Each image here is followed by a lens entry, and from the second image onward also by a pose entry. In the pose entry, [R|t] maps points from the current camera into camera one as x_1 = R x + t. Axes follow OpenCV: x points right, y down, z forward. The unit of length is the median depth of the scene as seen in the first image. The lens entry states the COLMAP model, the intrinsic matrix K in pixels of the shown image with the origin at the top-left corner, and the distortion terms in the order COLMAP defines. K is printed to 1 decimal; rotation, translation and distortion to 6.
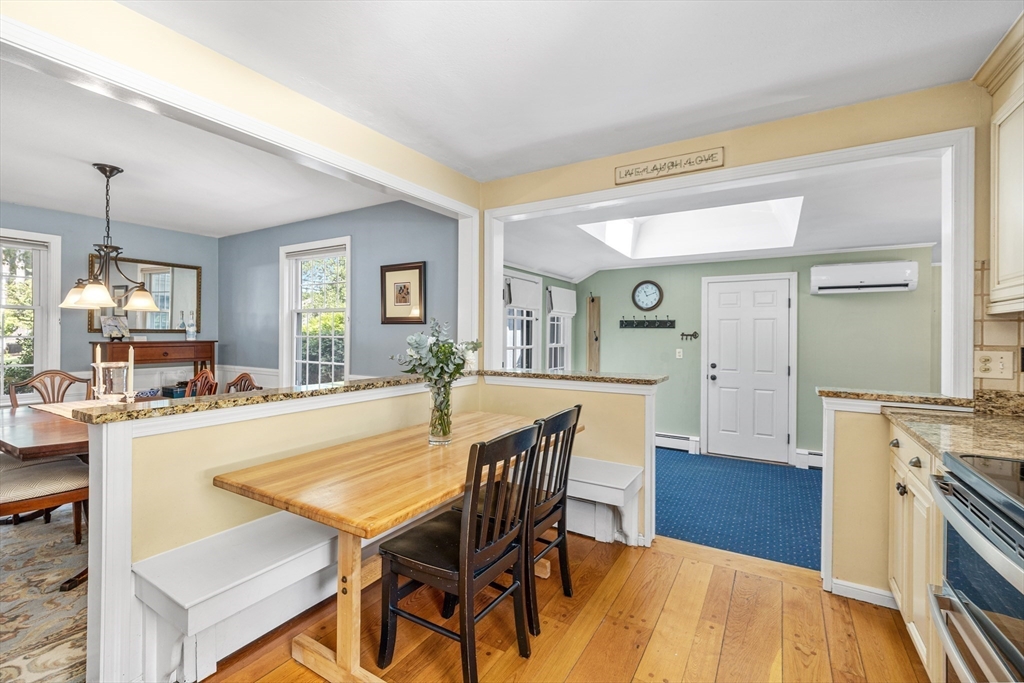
lens RADIAL K [[444.6, 0, 509.2], [0, 444.6, 335.2], [0, 0, 1]] dist [-0.002135, -0.000076]
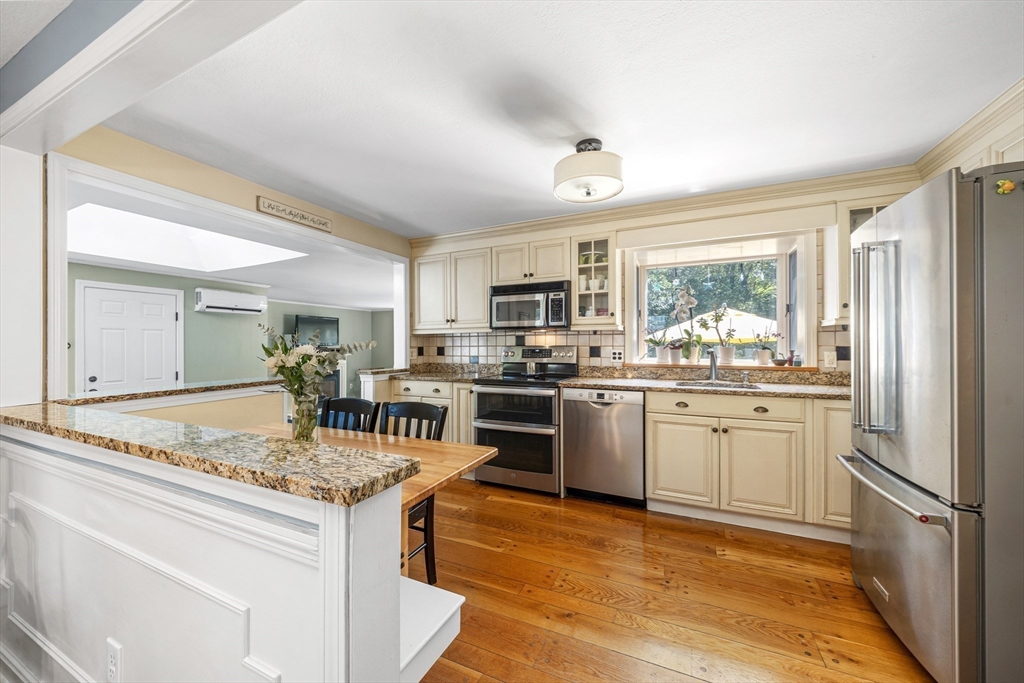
lens RADIAL K [[375.5, 0, 511.8], [0, 375.5, 340.7], [0, 0, 1]] dist [-0.022612, -0.000301]
pose [[-0.120666, 0.003403, 0.992687, -0.715703], [0.010138, 0.999946, -0.002195, 0.000477], [-0.992641, 0.009799, -0.120694, 0.442878]]
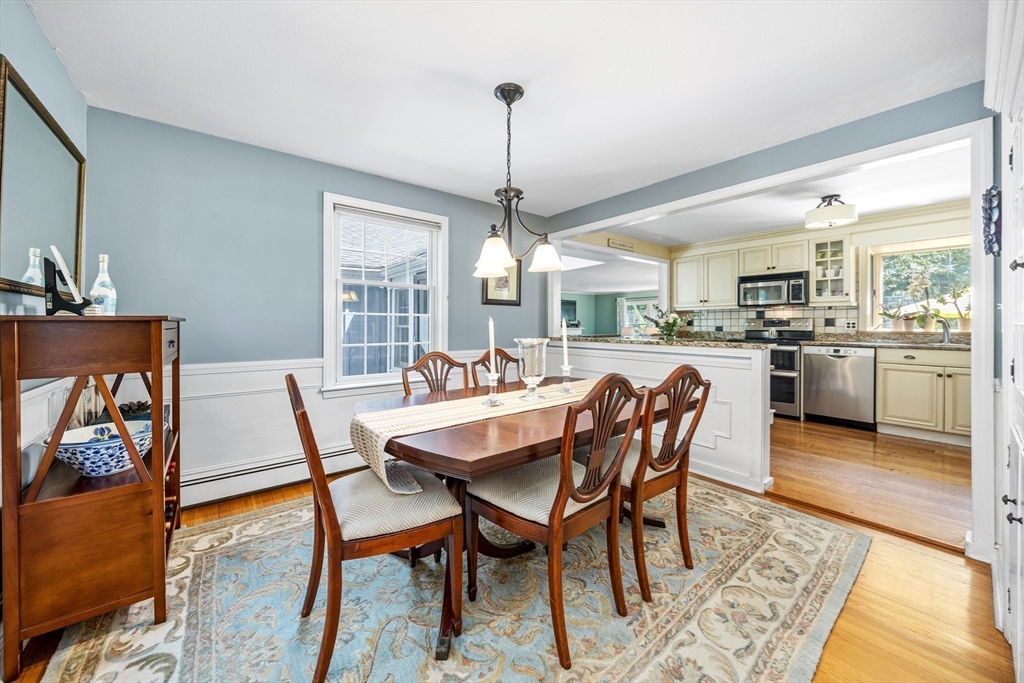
lens RADIAL K [[375.5, 0, 496.6], [0, 375.5, 322.9], [0, 0, 1]] dist [-0.022612, -0.000301]
pose [[0.362056, -0.001171, 0.932156, -1.537645], [0.005459, 0.999985, -0.000864, 0.031991], [-0.932140, 0.005402, 0.362057, 0.790946]]
